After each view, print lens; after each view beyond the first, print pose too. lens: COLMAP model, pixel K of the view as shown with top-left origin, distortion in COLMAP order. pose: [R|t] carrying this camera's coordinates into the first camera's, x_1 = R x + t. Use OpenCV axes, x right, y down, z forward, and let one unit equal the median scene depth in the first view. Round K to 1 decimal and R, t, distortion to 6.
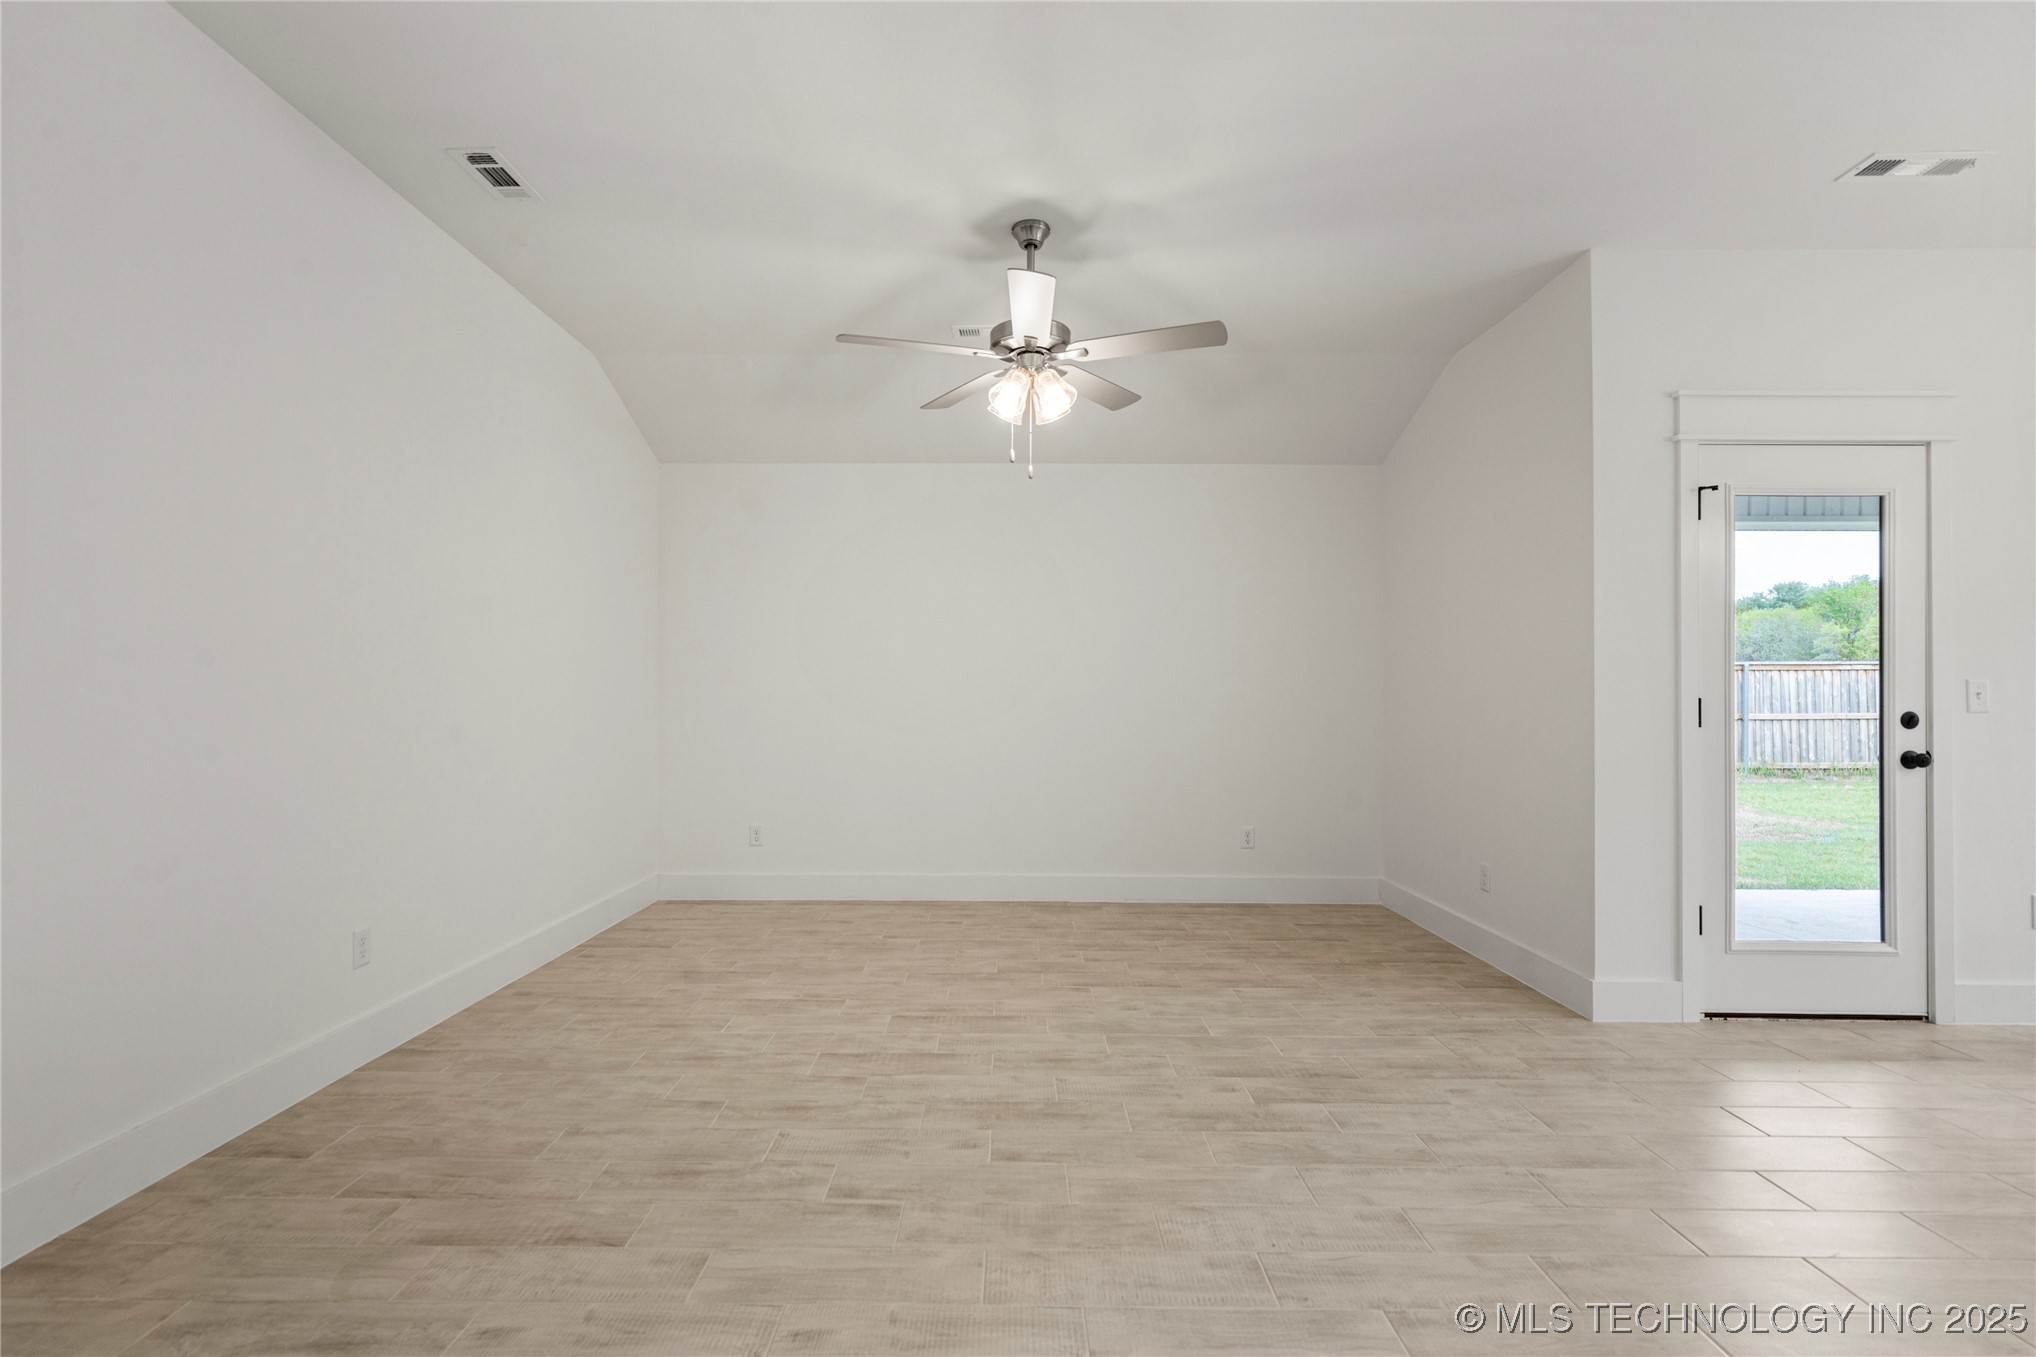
lens RADIAL K [[976.6, 0, 1011.2], [0, 976.6, 692.9], [0, 0, 1]] dist [0.000210, 0.002340]
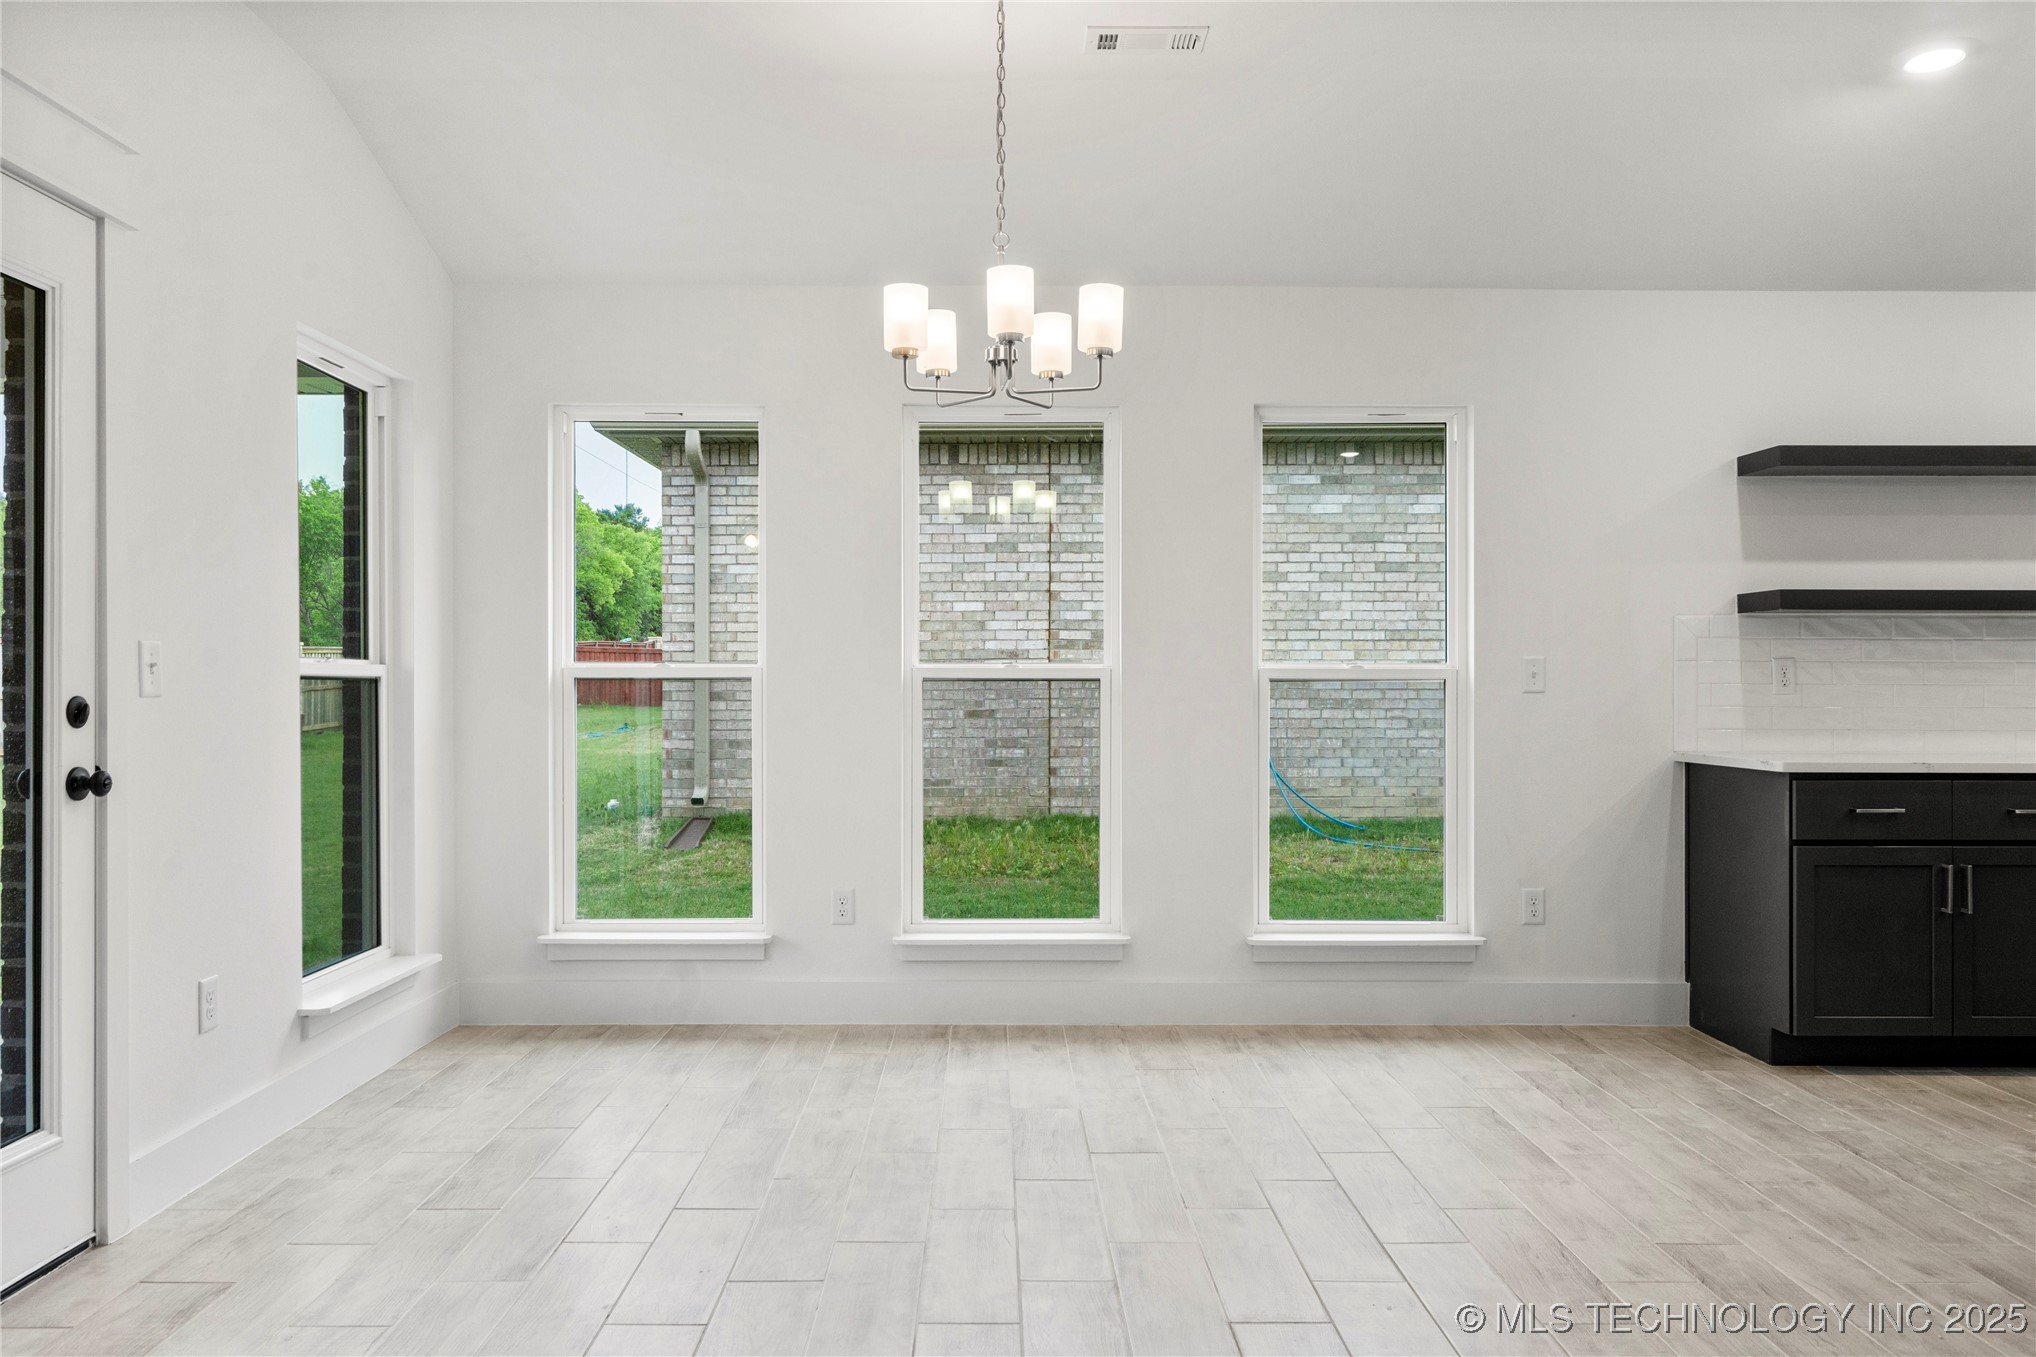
lens RADIAL K [[1421.0, 0, 1002.6], [0, 1421.0, 688.6], [0, 0, 1]] dist [0.013722, -0.001251]
pose [[-0.006534, -0.005609, 0.999963, 0.112227], [-0.009585, 0.999939, 0.005546, 0.005401], [-0.999933, -0.009549, -0.006587, 0.490052]]
